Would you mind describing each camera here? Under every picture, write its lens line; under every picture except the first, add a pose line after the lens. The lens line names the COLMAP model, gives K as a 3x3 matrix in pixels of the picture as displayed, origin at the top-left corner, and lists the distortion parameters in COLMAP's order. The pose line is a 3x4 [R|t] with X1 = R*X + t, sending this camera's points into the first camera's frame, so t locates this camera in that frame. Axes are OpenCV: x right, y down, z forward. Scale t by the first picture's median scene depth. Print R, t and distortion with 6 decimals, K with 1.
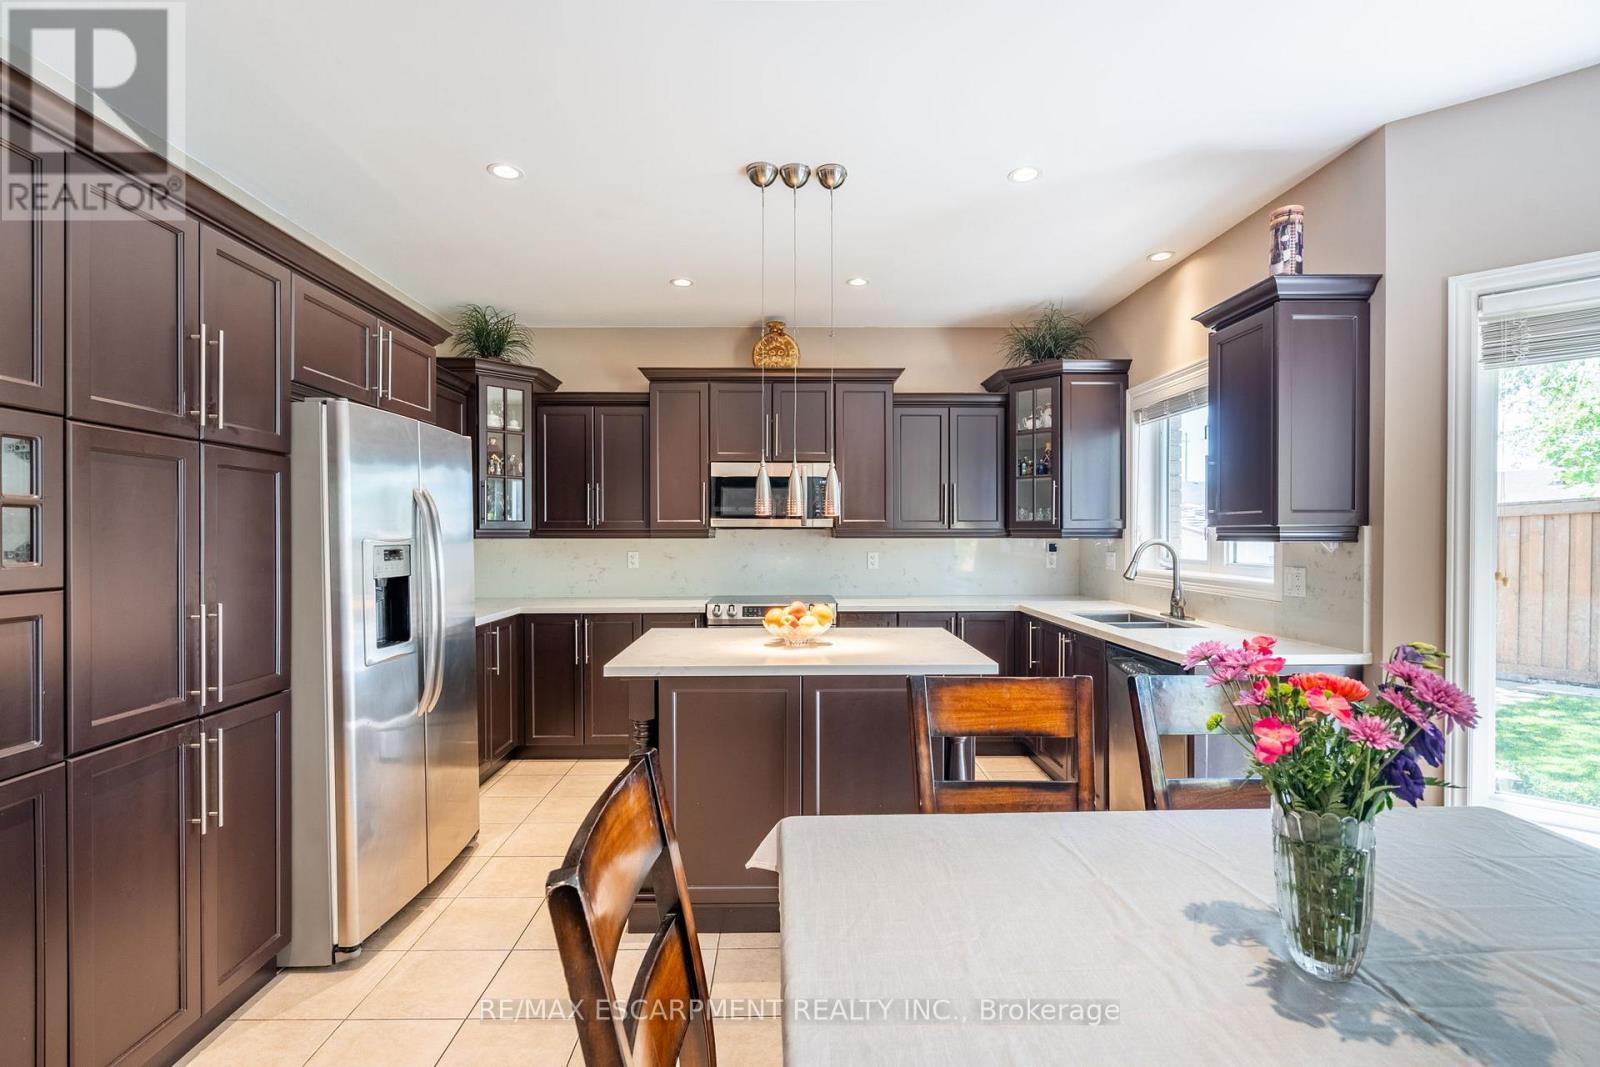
lens RADIAL K [[719.3, 0, 800.0], [0, 719.3, 539.8], [0, 0, 1]] dist [-0.004498, 0.002715]
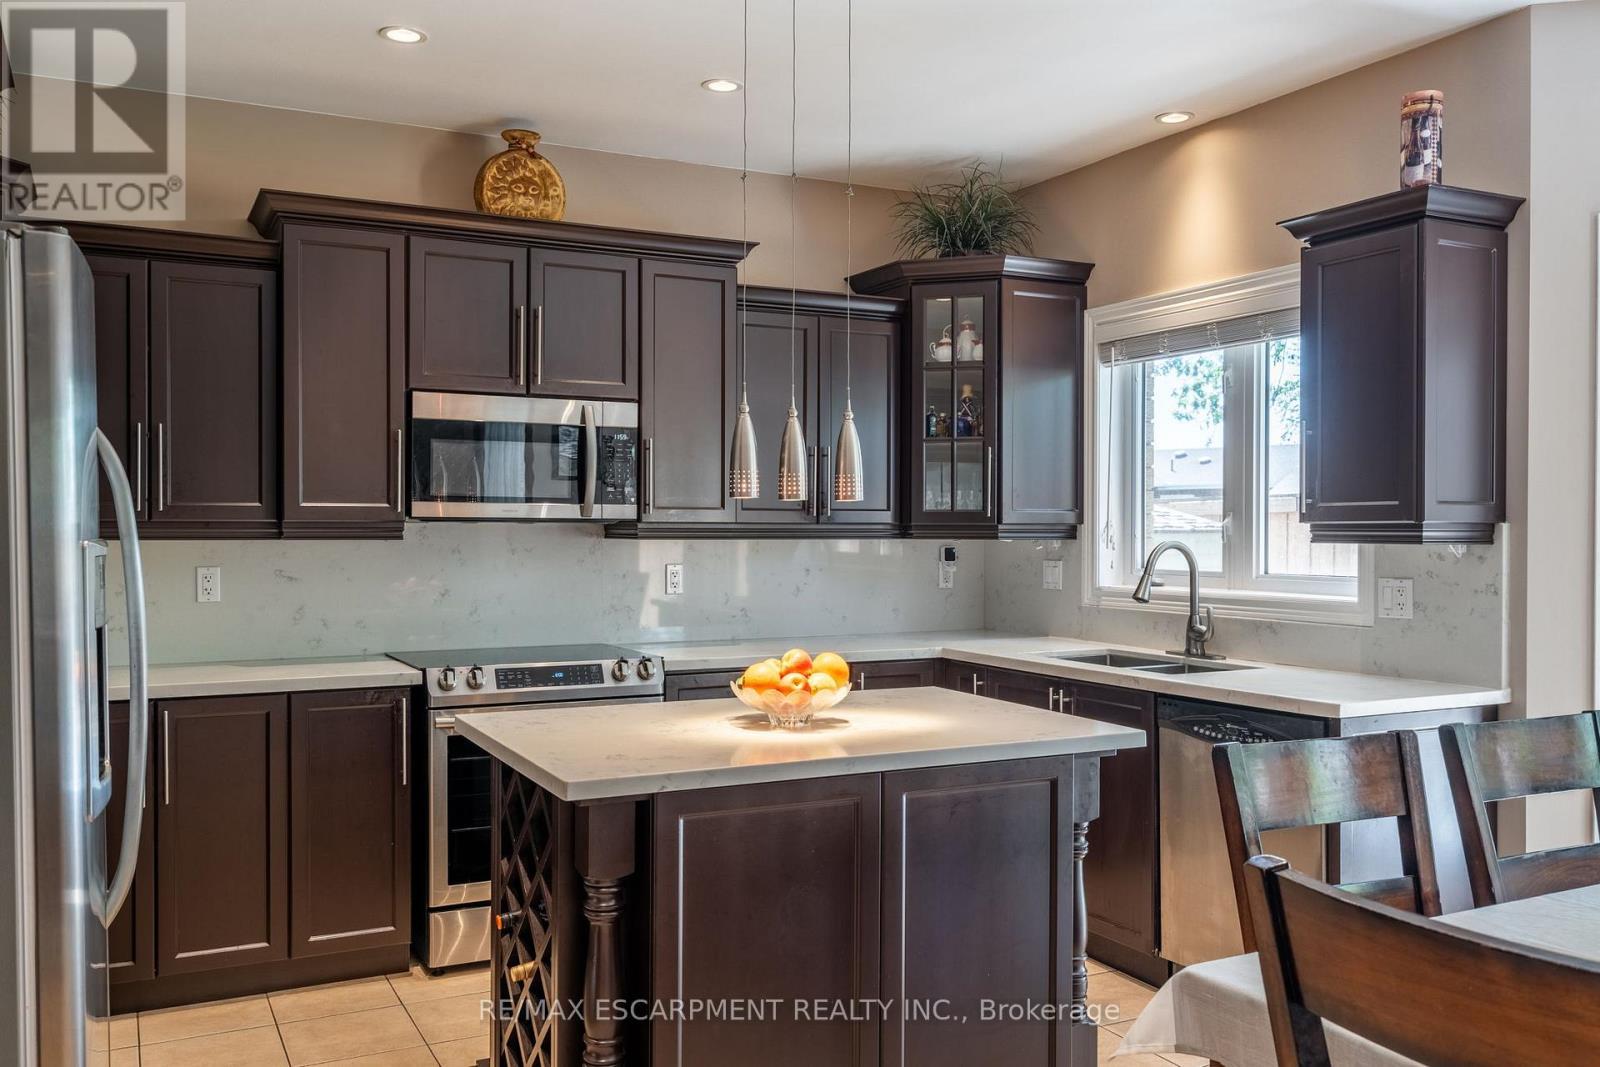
lens RADIAL K [[1353.1, 0, 793.5], [0, 1353.1, 540.3], [0, 0, 1]] dist [0.003831, 0.002186]
pose [[0.899569, -0.001084, 0.436777, -0.317386], [0.001534, 0.999999, -0.000677, -0.000575], [-0.436775, 0.001279, 0.899570, 0.017878]]
